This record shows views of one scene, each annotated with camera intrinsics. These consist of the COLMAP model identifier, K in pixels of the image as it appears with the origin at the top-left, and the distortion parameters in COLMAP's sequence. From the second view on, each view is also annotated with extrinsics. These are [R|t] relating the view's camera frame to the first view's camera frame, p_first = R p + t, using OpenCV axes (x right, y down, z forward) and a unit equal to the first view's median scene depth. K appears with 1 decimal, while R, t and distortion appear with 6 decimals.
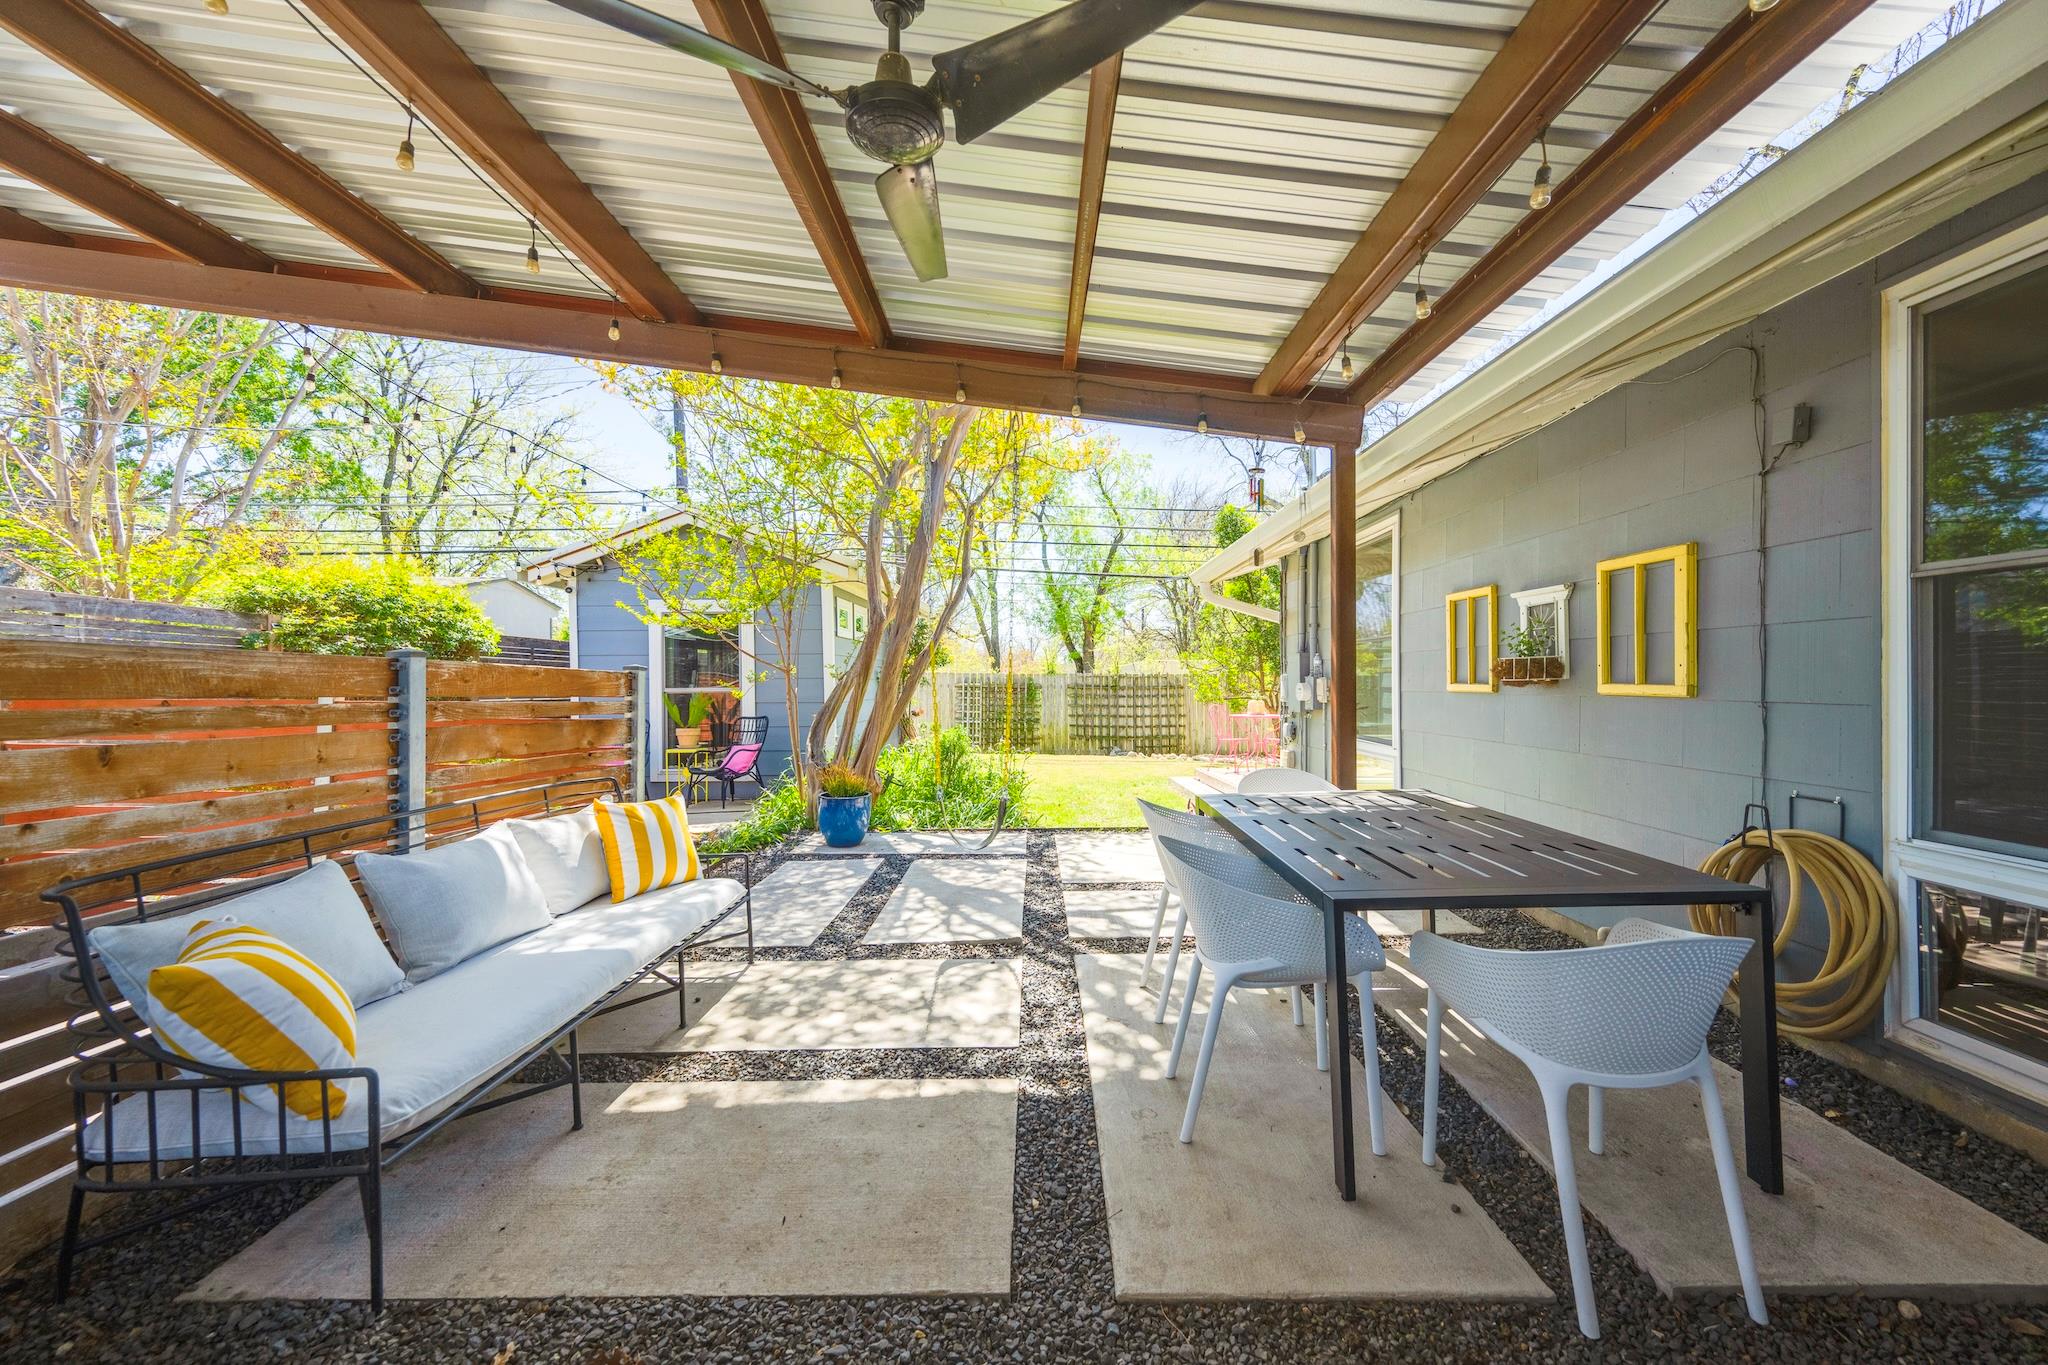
lens RADIAL K [[807.1, 0, 1032.3], [0, 807.1, 686.0], [0, 0, 1]] dist [0.000550, 0.000136]
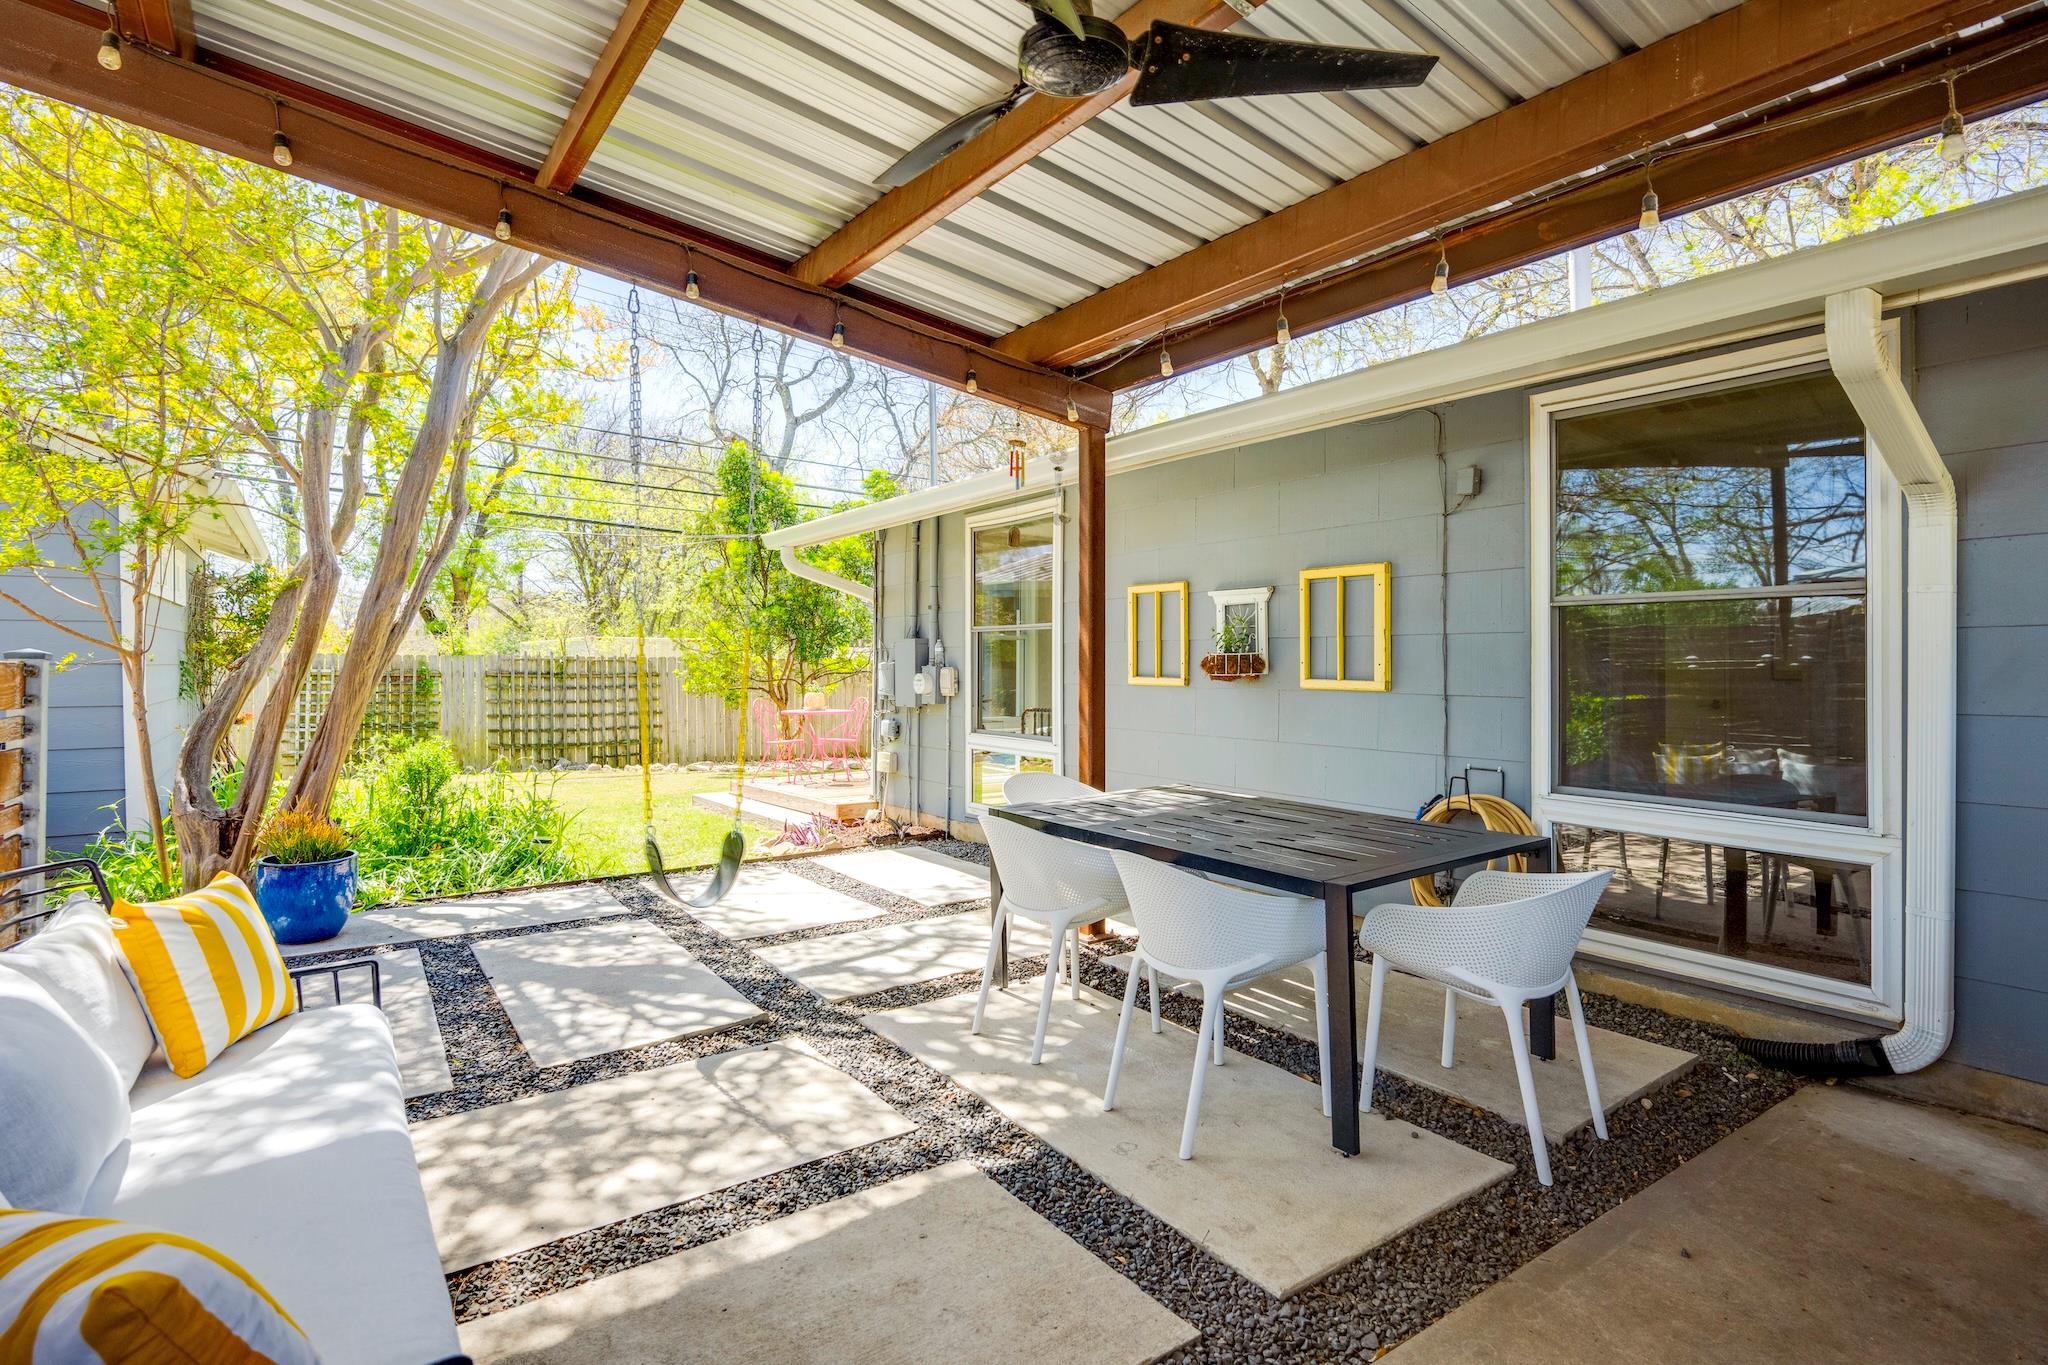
lens RADIAL K [[1029.8, 0, 1053.8], [0, 1029.8, 658.2], [0, 0, 1]] dist [-0.020092, -0.000277]
pose [[0.801031, 0.006676, 0.598586, -0.397600], [-0.000204, 0.999941, -0.010878, -0.014794], [-0.598623, 0.008592, 0.800985, 0.059435]]
